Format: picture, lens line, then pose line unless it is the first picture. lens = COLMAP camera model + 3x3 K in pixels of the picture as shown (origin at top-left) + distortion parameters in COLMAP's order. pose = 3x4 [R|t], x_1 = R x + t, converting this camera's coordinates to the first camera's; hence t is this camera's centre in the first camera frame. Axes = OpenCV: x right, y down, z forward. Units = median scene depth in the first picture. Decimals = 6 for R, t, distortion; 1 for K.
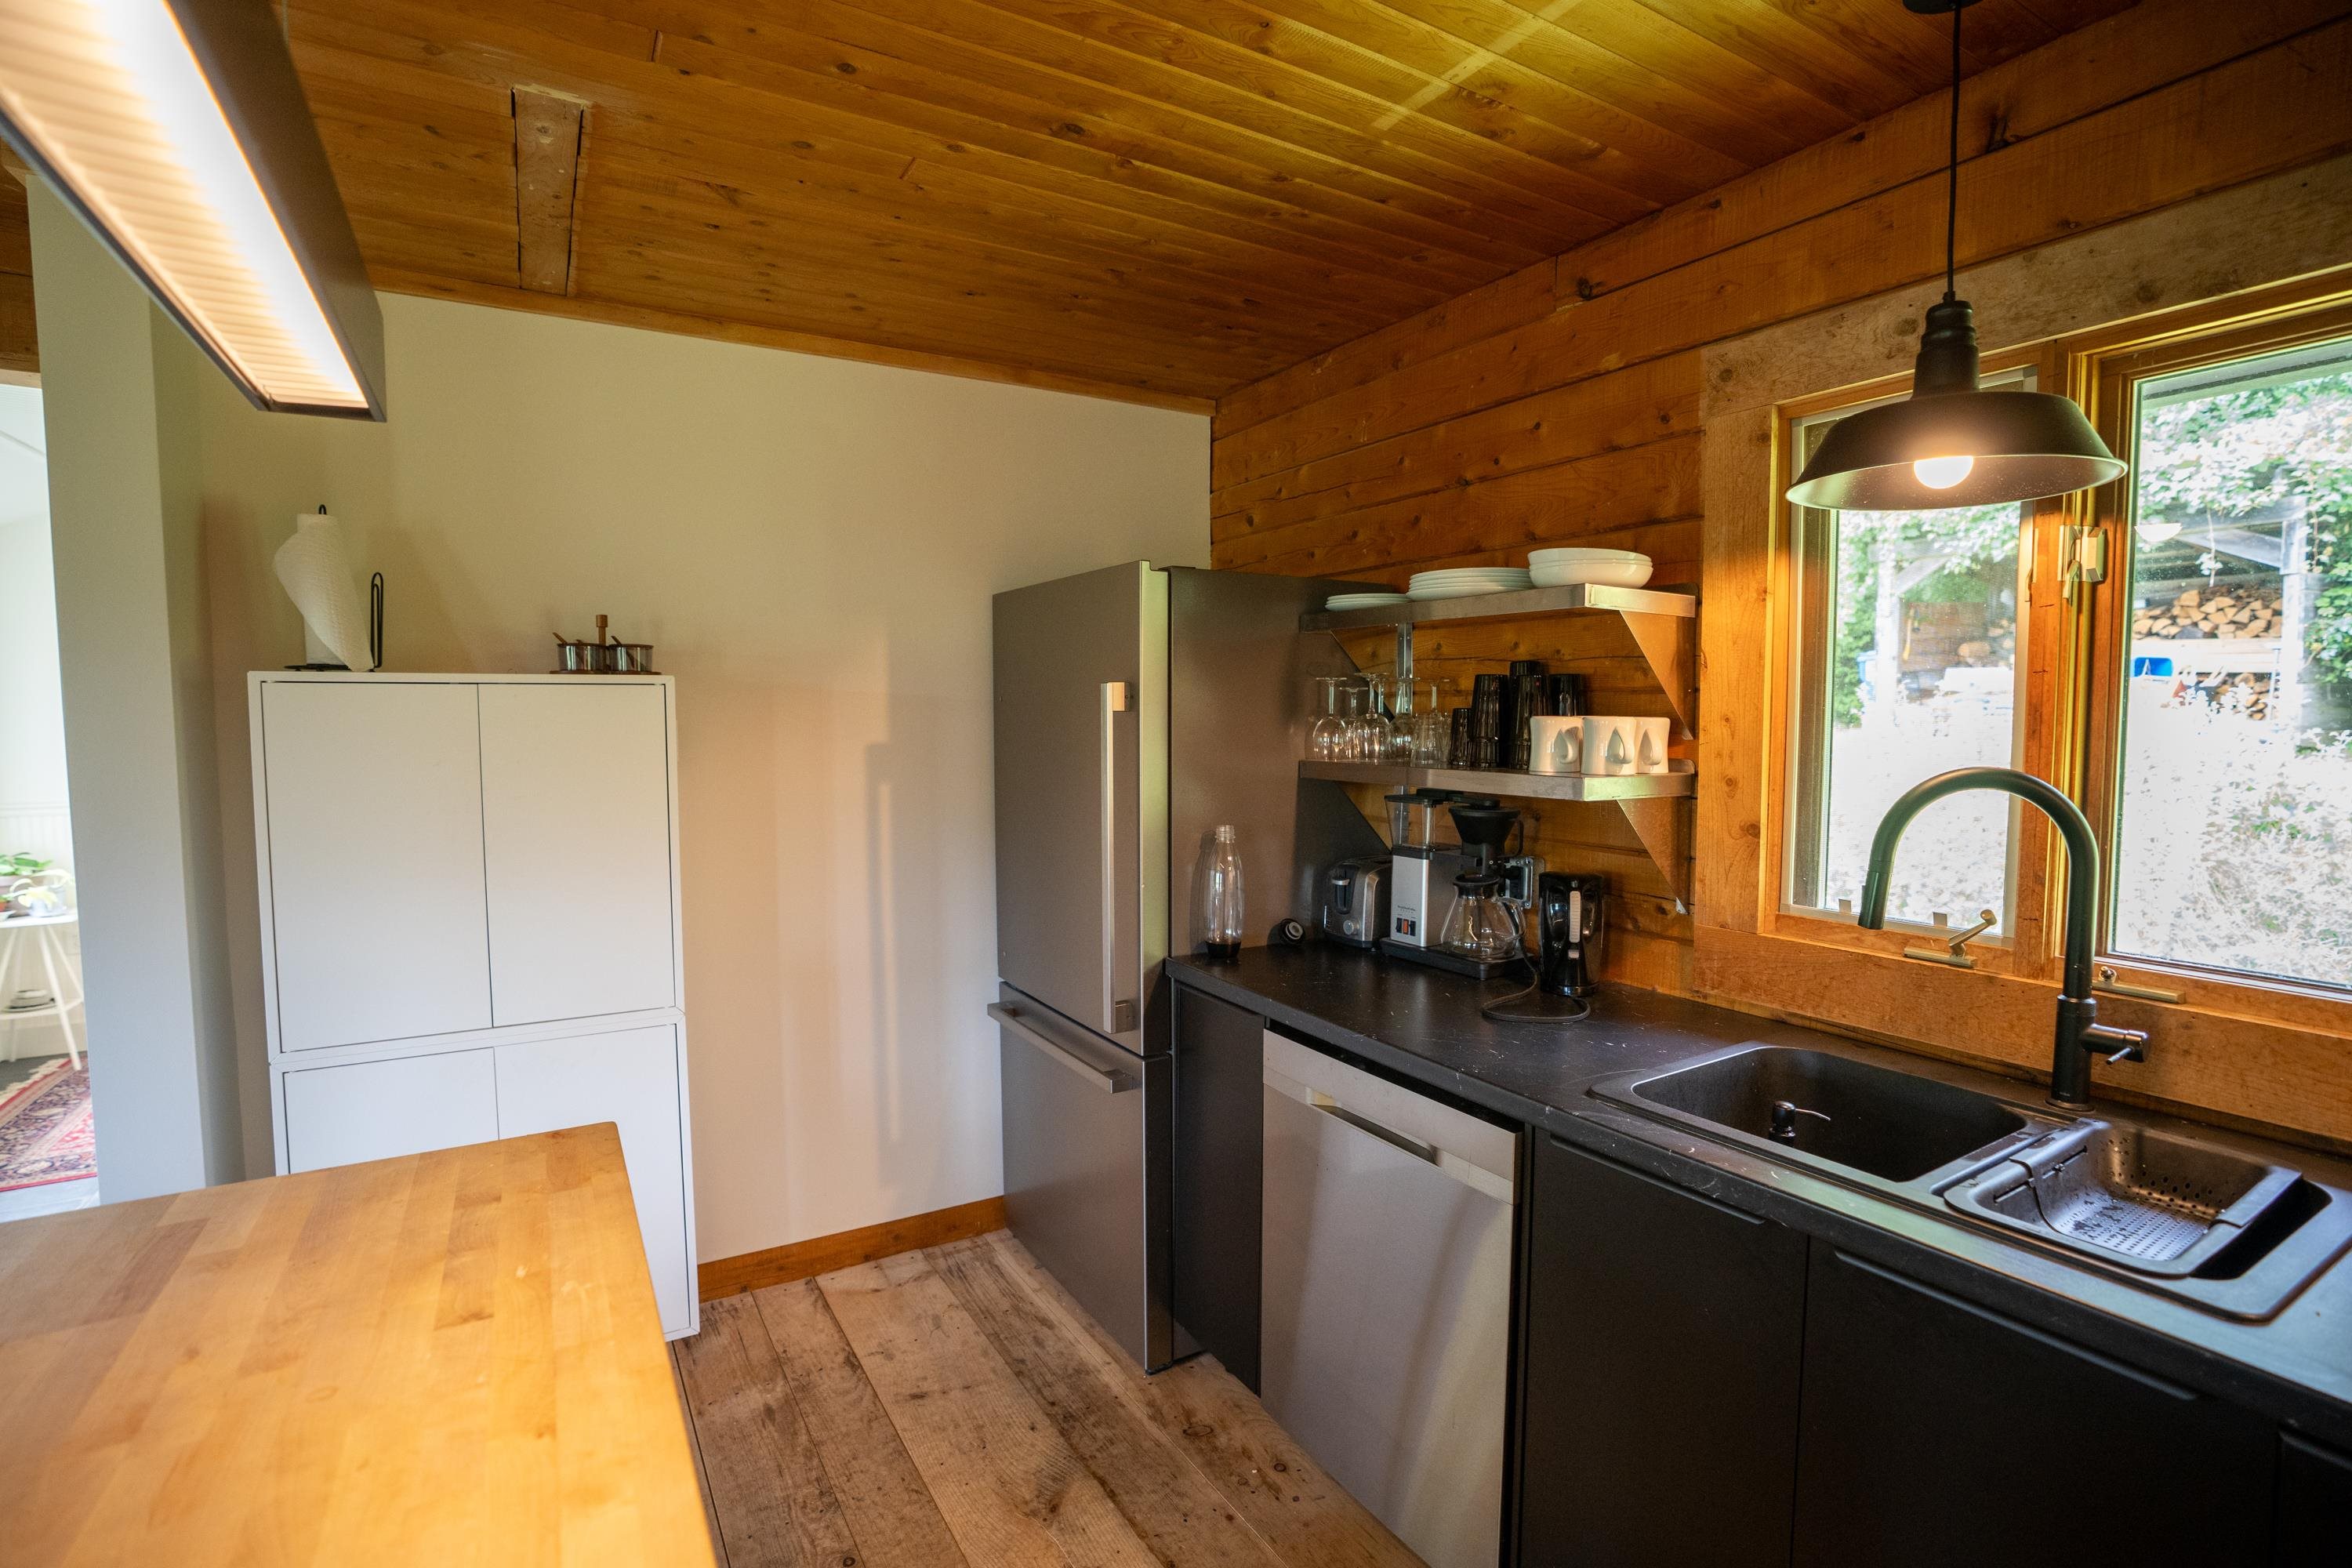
lens RADIAL K [[1092.7, 0, 1178.5], [0, 1092.7, 783.9], [0, 0, 1]] dist [-0.059832, 0.021049]
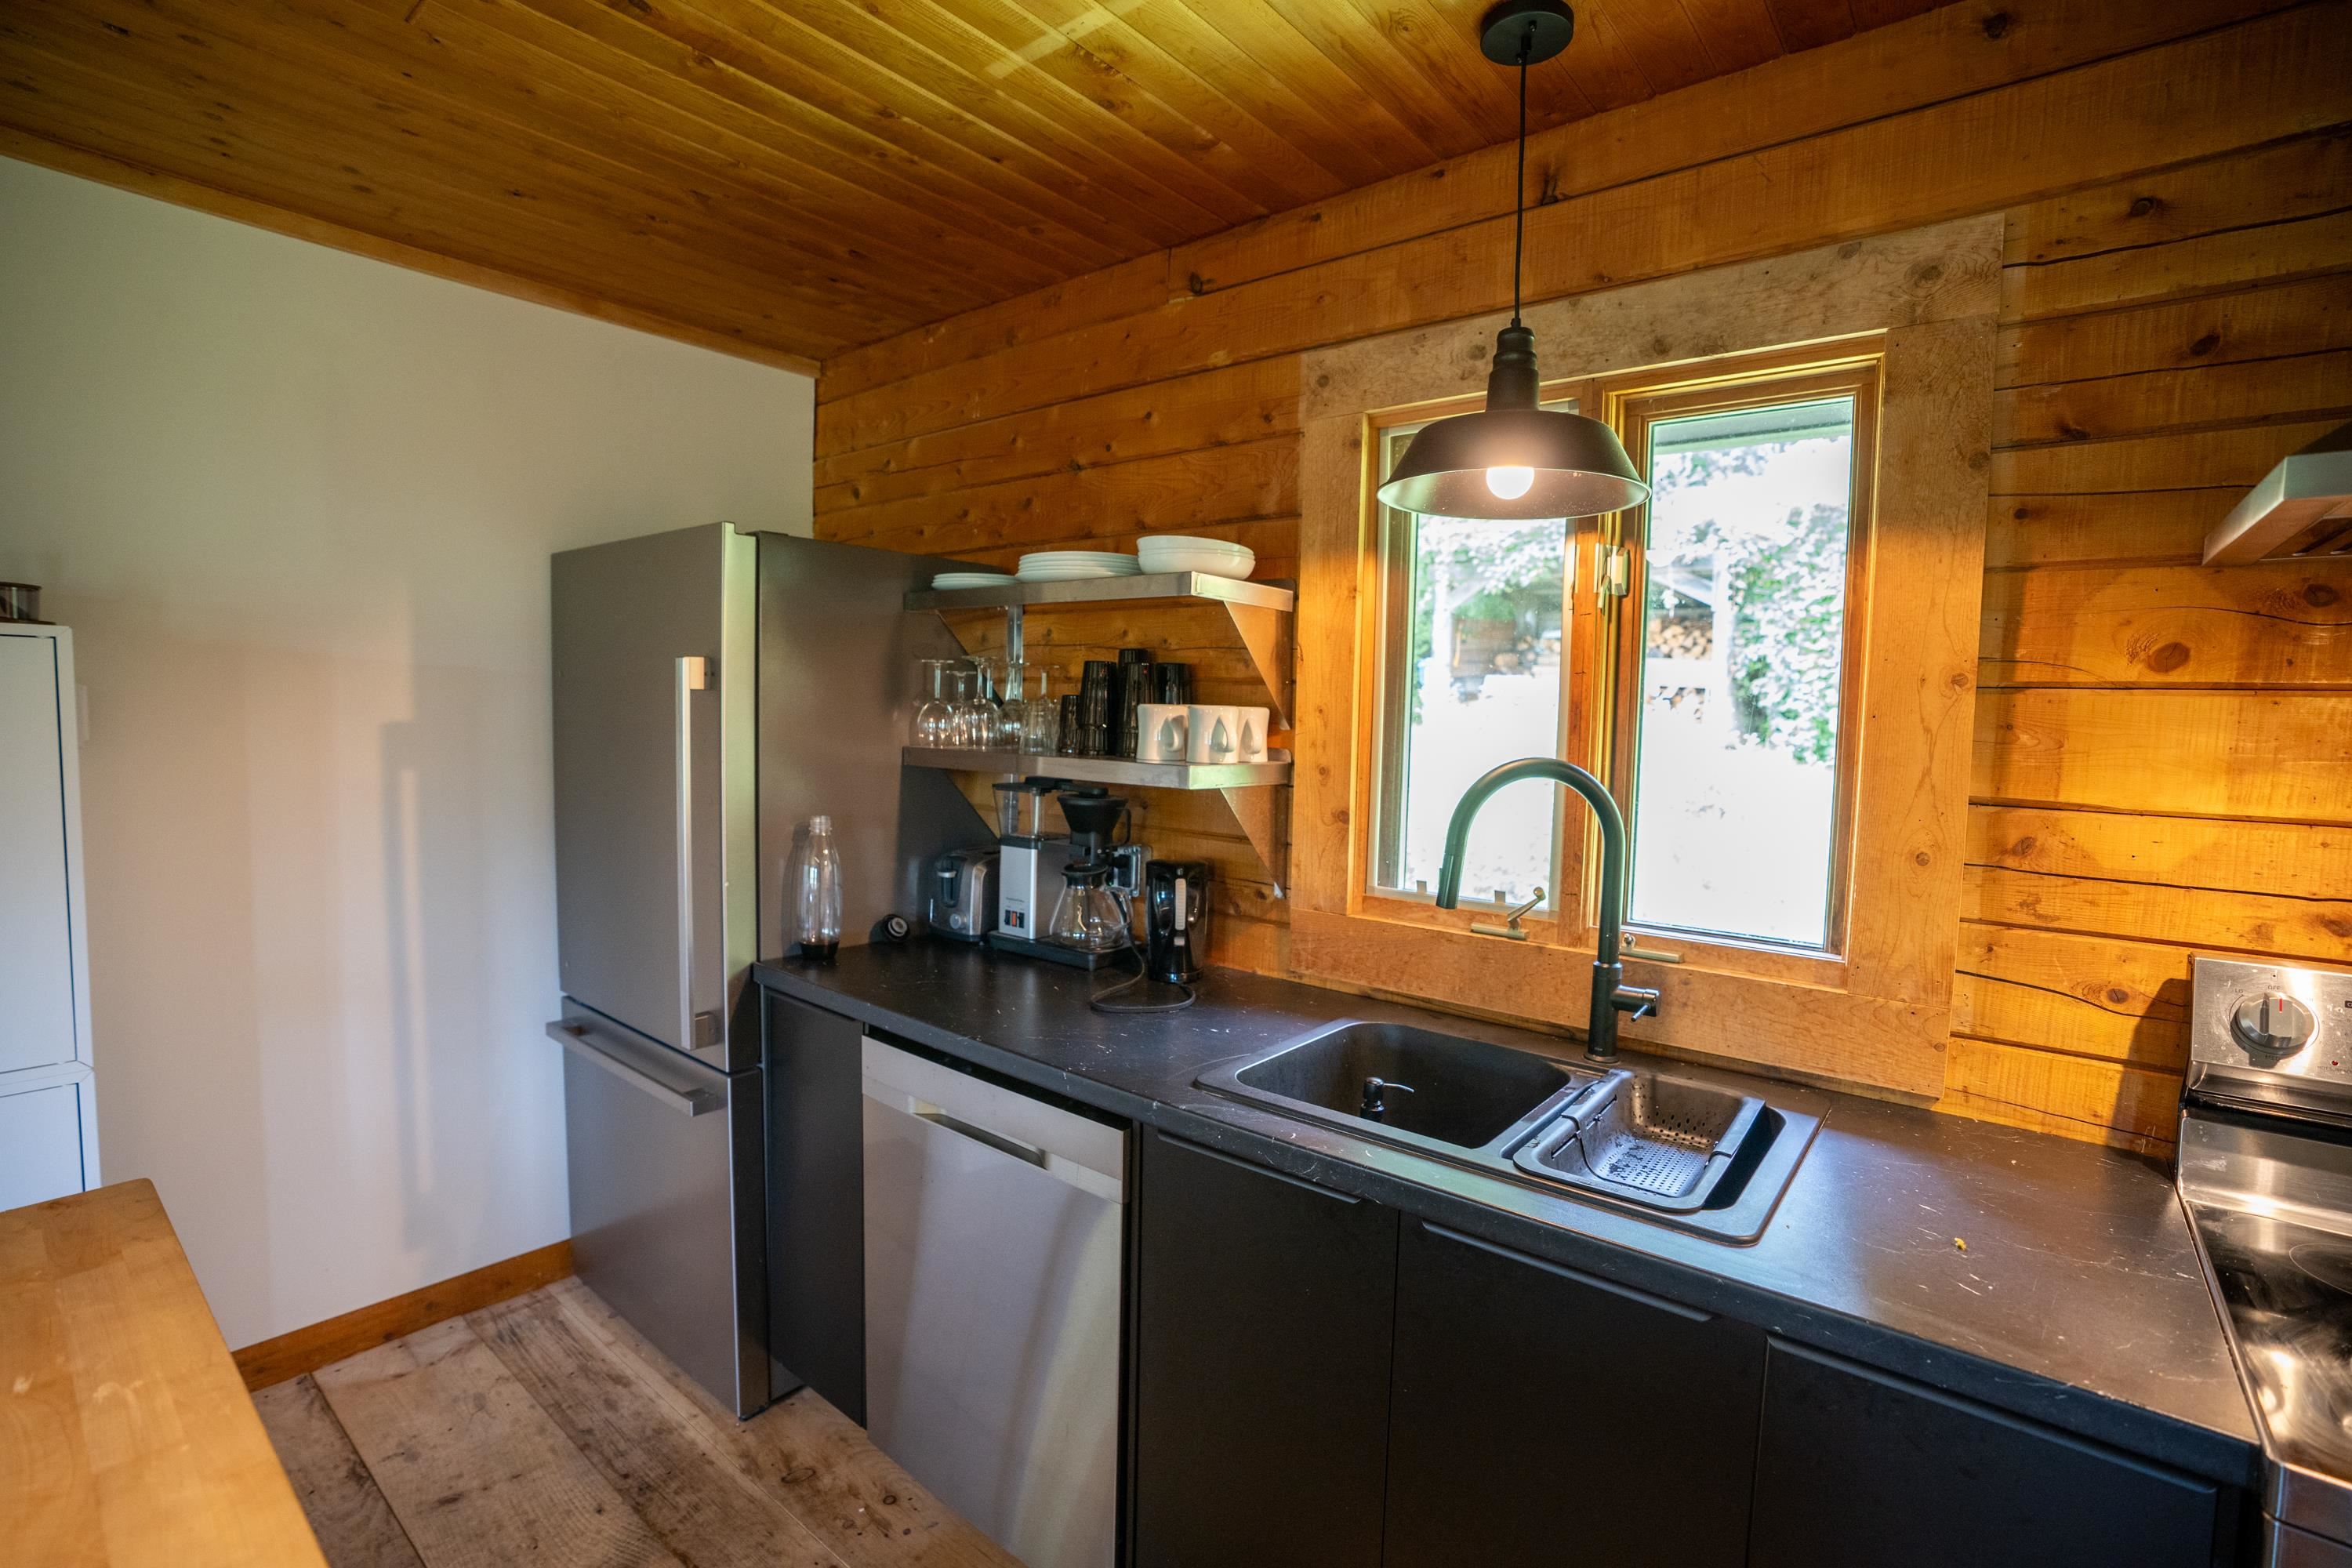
lens RADIAL K [[1092.7, 0, 1200.9], [0, 1092.7, 788.6], [0, 0, 1]] dist [-0.059832, 0.021049]
pose [[0.932534, -0.001666, 0.361077, 0.015909], [-0.003557, 0.999898, 0.013802, 0.001158], [-0.361063, -0.014155, 0.932434, 0.044287]]
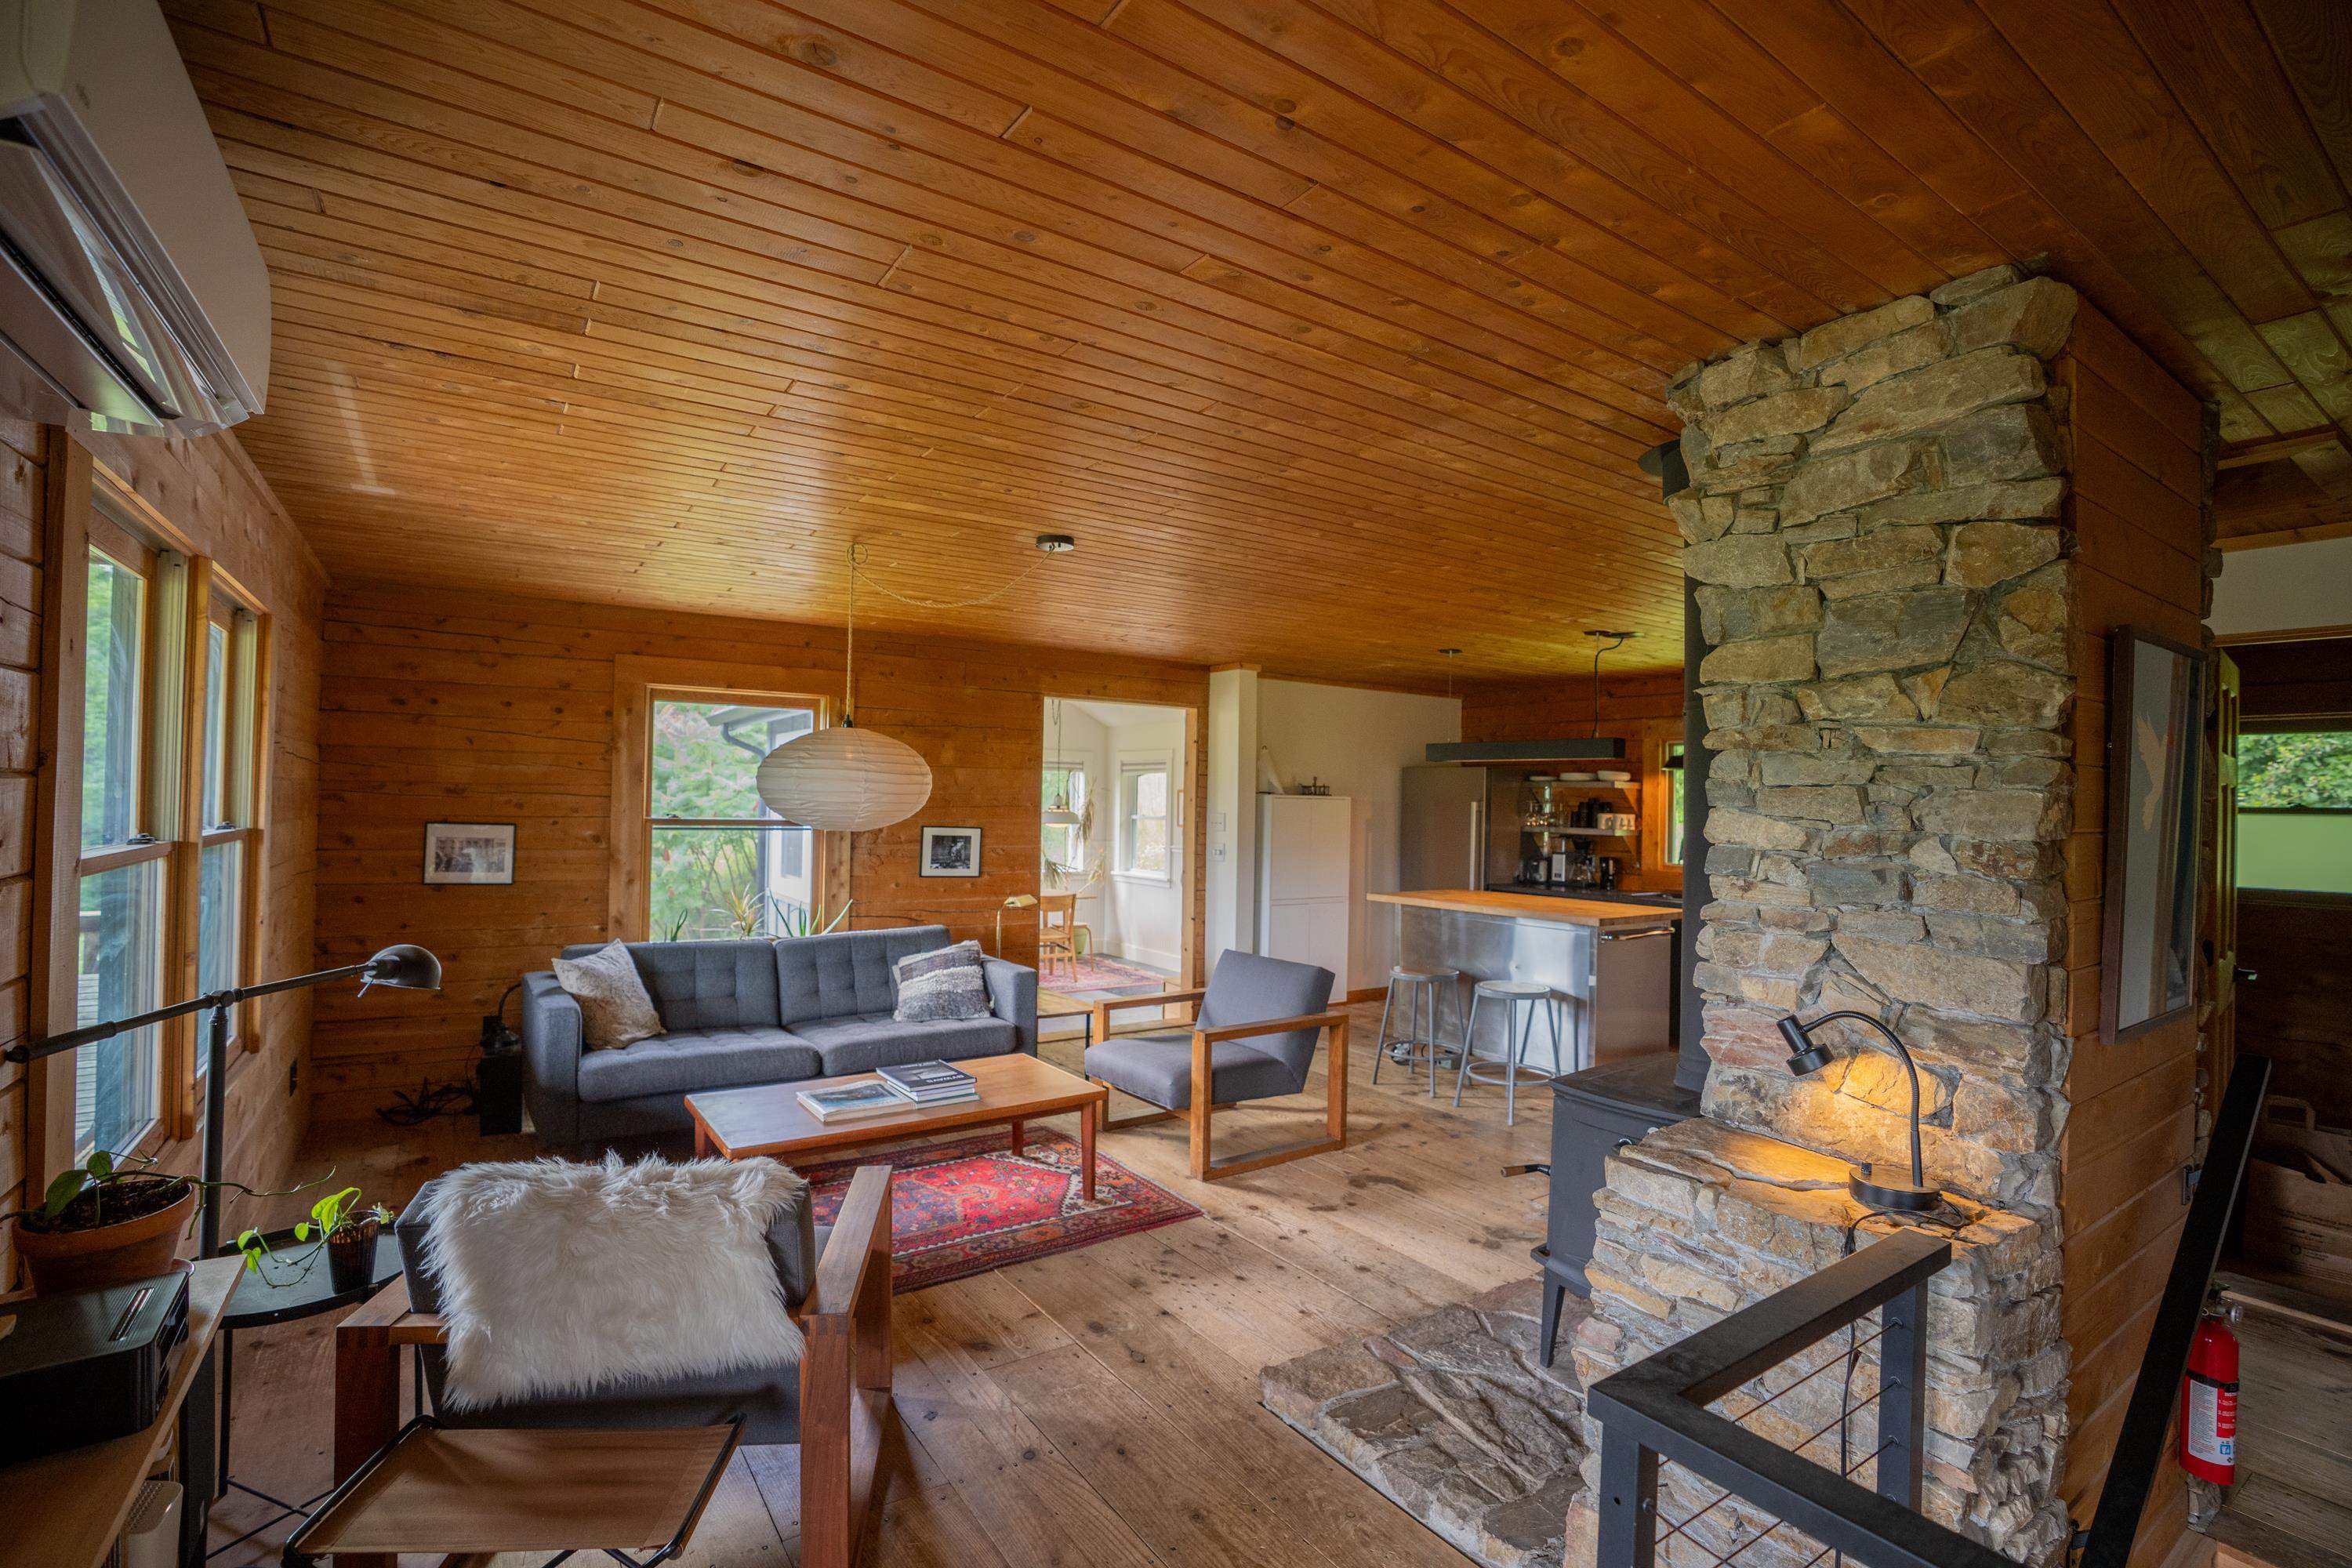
lens RADIAL K [[1092.7, 0, 1169.8], [0, 1092.7, 767.5], [0, 0, 1]] dist [-0.059832, 0.021049]
pose [[0.998303, 0.021579, 0.054081, -1.242324], [-0.016464, 0.995502, -0.093303, 0.139639], [-0.055851, 0.092254, 0.994168, -2.423183]]
